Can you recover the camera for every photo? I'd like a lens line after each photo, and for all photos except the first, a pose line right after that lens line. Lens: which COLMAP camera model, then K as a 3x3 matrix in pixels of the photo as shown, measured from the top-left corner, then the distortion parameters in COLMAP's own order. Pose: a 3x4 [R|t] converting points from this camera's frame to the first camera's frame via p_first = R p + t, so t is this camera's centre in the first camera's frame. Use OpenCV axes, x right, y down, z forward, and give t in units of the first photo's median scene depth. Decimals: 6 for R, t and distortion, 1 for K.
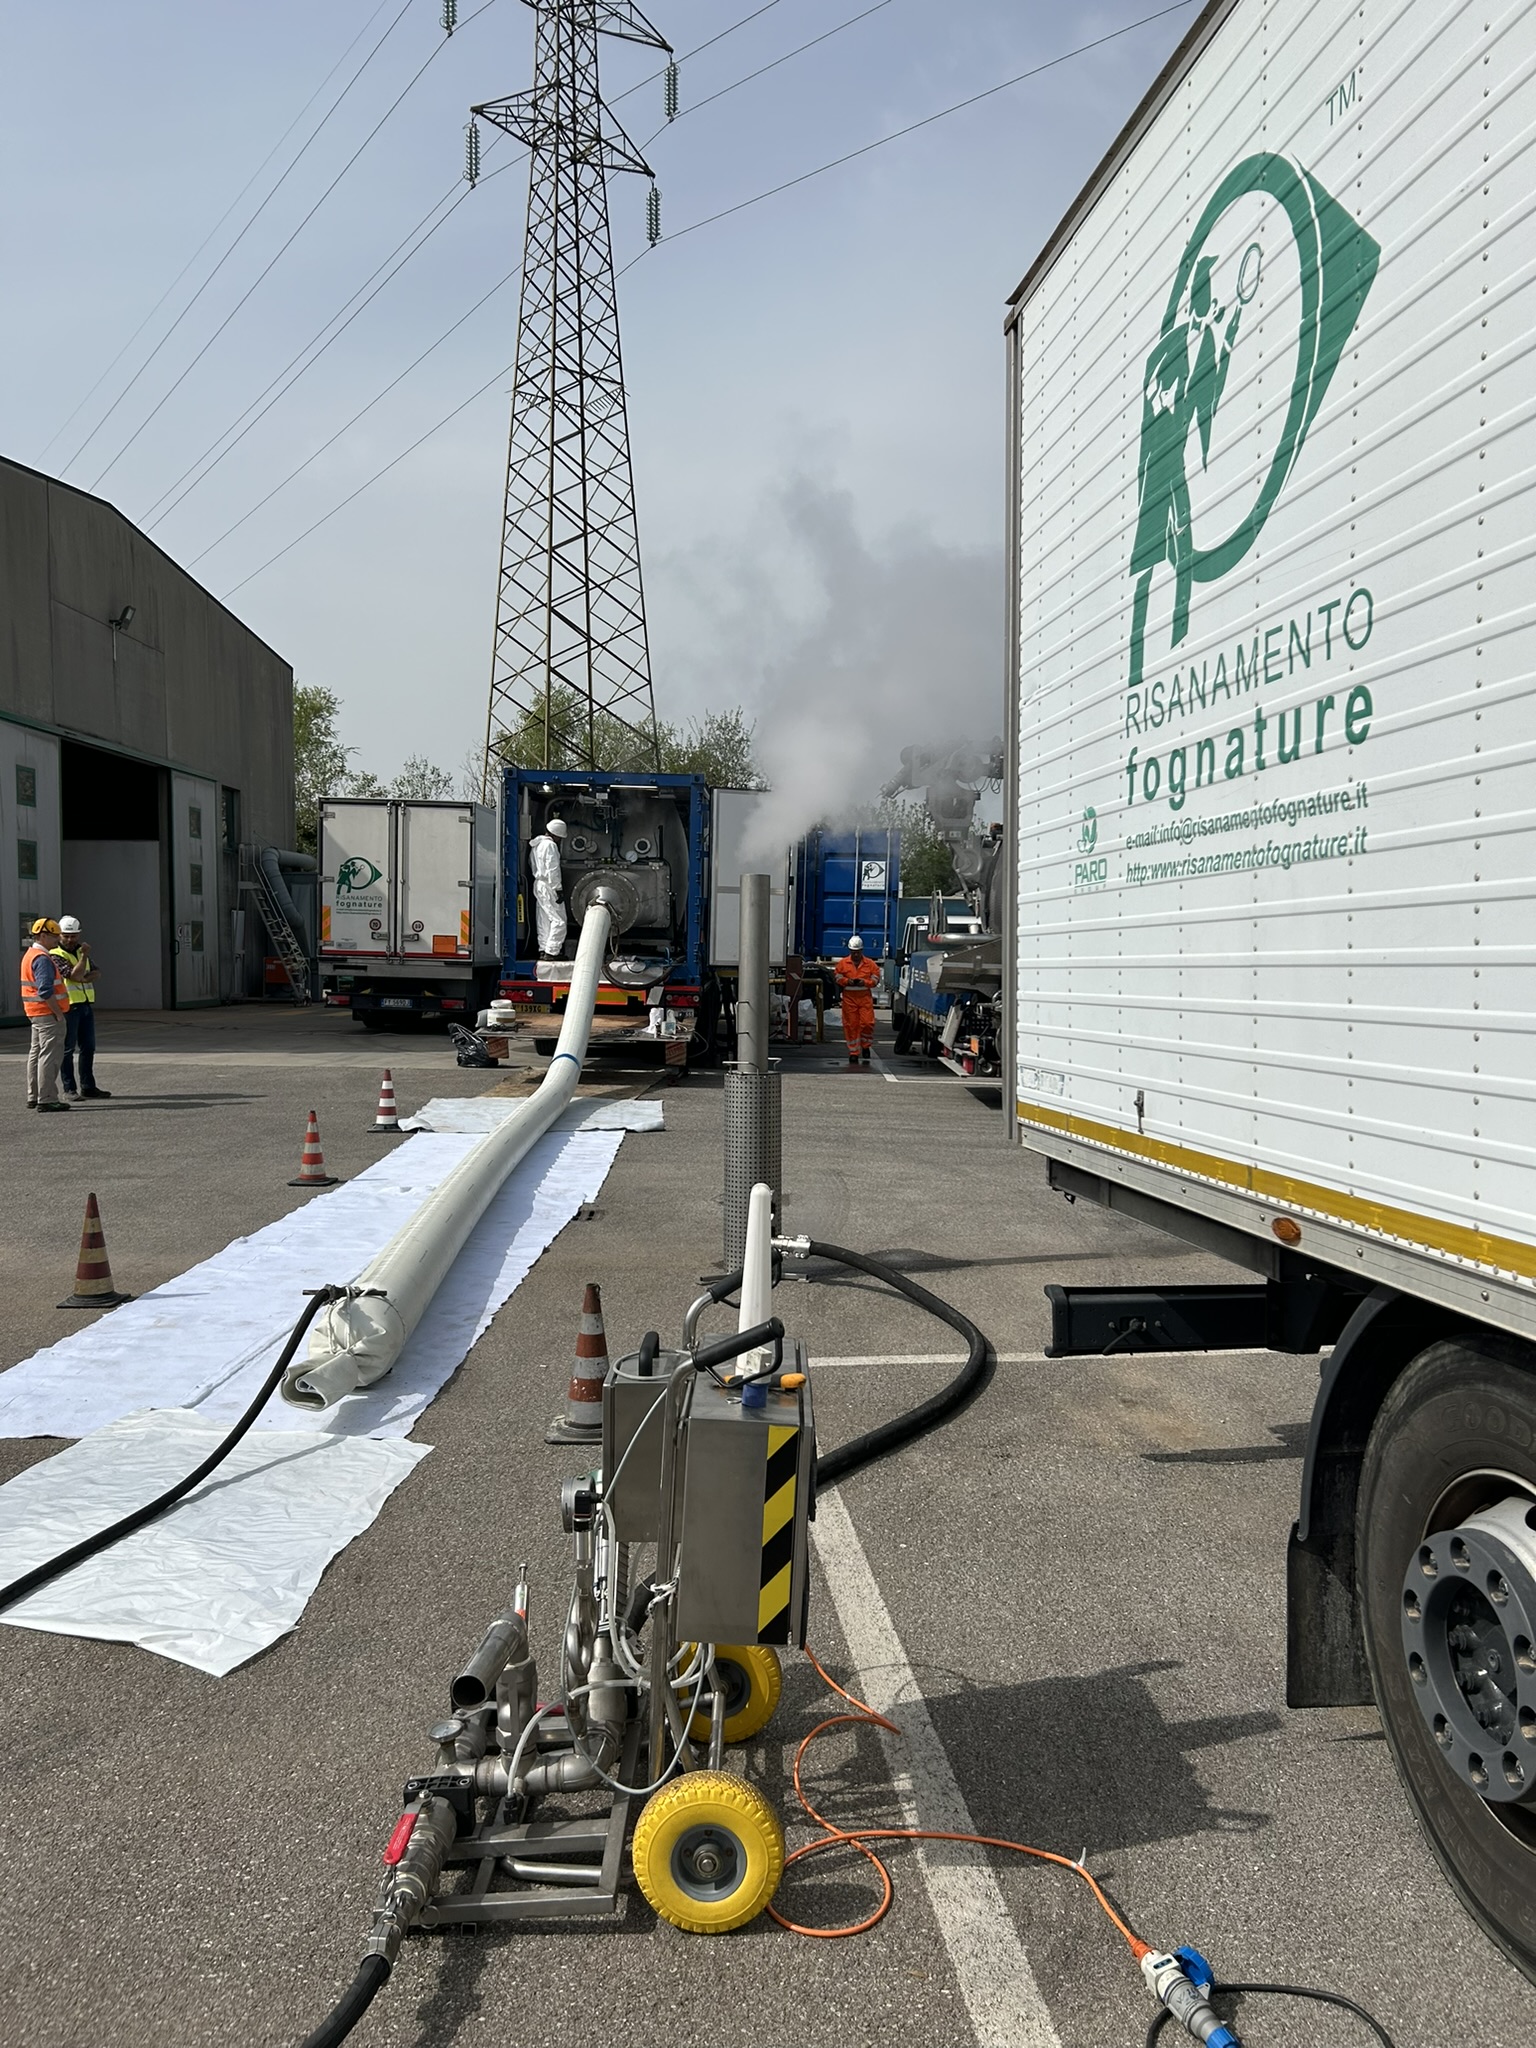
lens RADIAL K [[1539.4, 0, 786.2], [0, 1539.4, 1030.4], [0, 0, 1]] dist [0.052768, -0.025583]
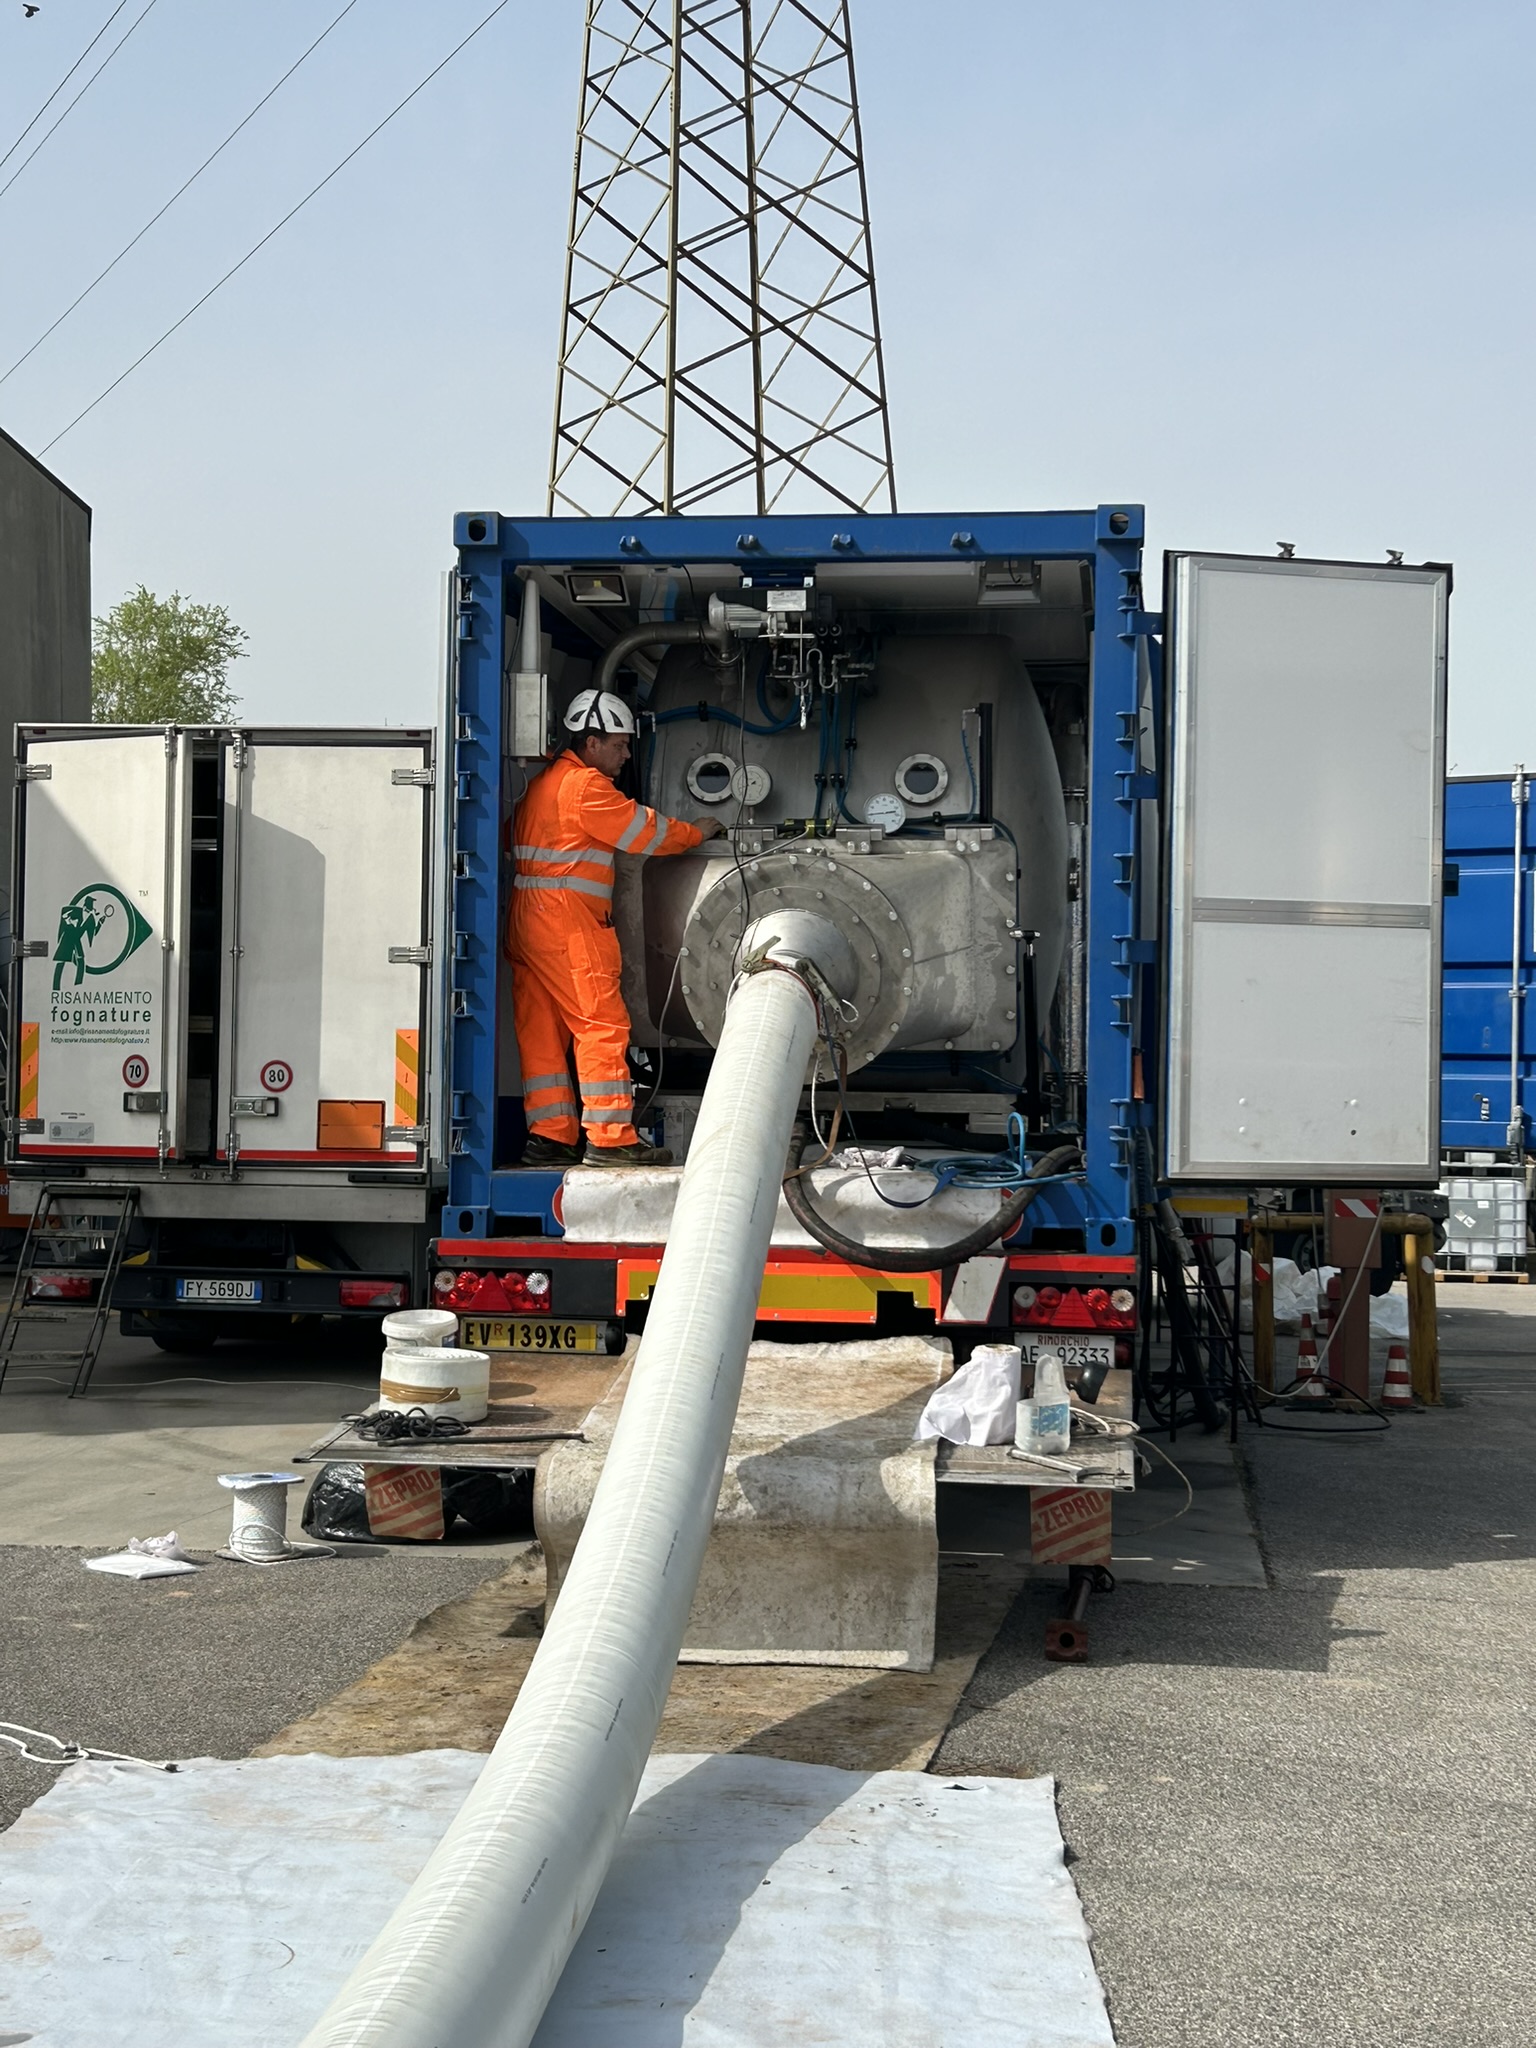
lens RADIAL K [[2894.9, 0, 780.9], [0, 2894.9, 1017.2], [0, 0, 1]] dist [0.166562, 0.000000]
pose [[0.992545, -0.013929, -0.121083, -0.041601], [0.002146, 0.995291, -0.096905, -0.015593], [0.121863, 0.095922, 0.987901, 0.351505]]
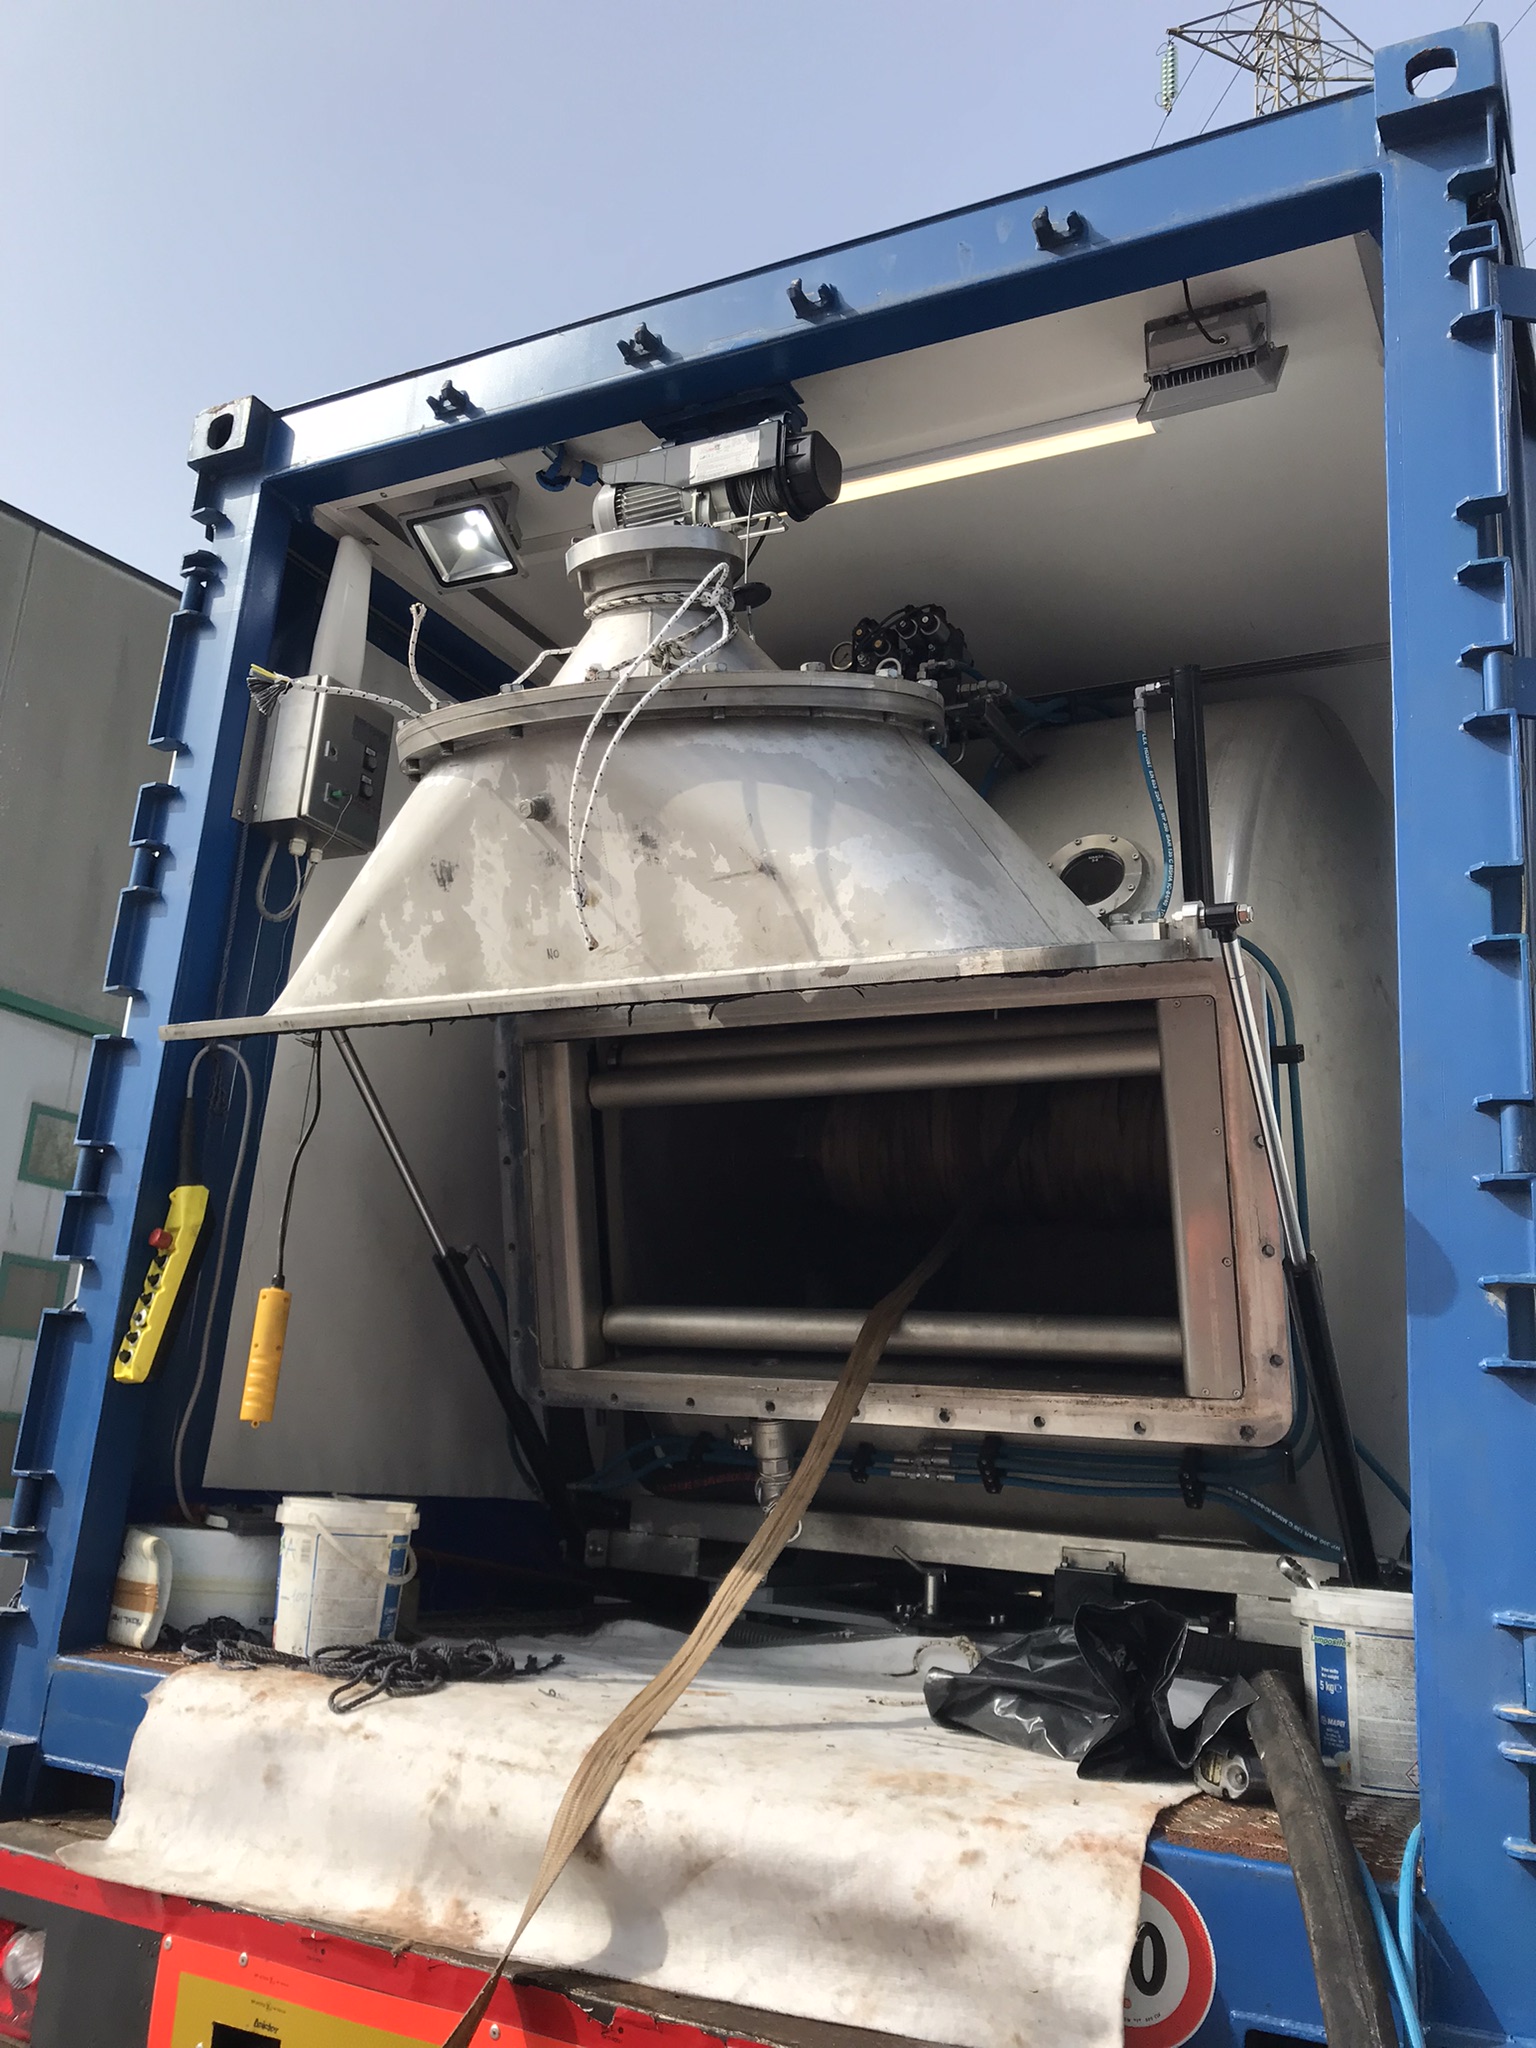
lens RADIAL K [[1689.6, 0, 788.1], [0, 1689.6, 1009.4], [0, 0, 1]] dist [0.037248, -0.033881]
pose [[0.883803, -0.082879, -0.460459, -0.035557], [-0.084965, 0.939387, -0.332163, -0.040453], [0.460079, 0.332690, 0.823192, 0.671747]]
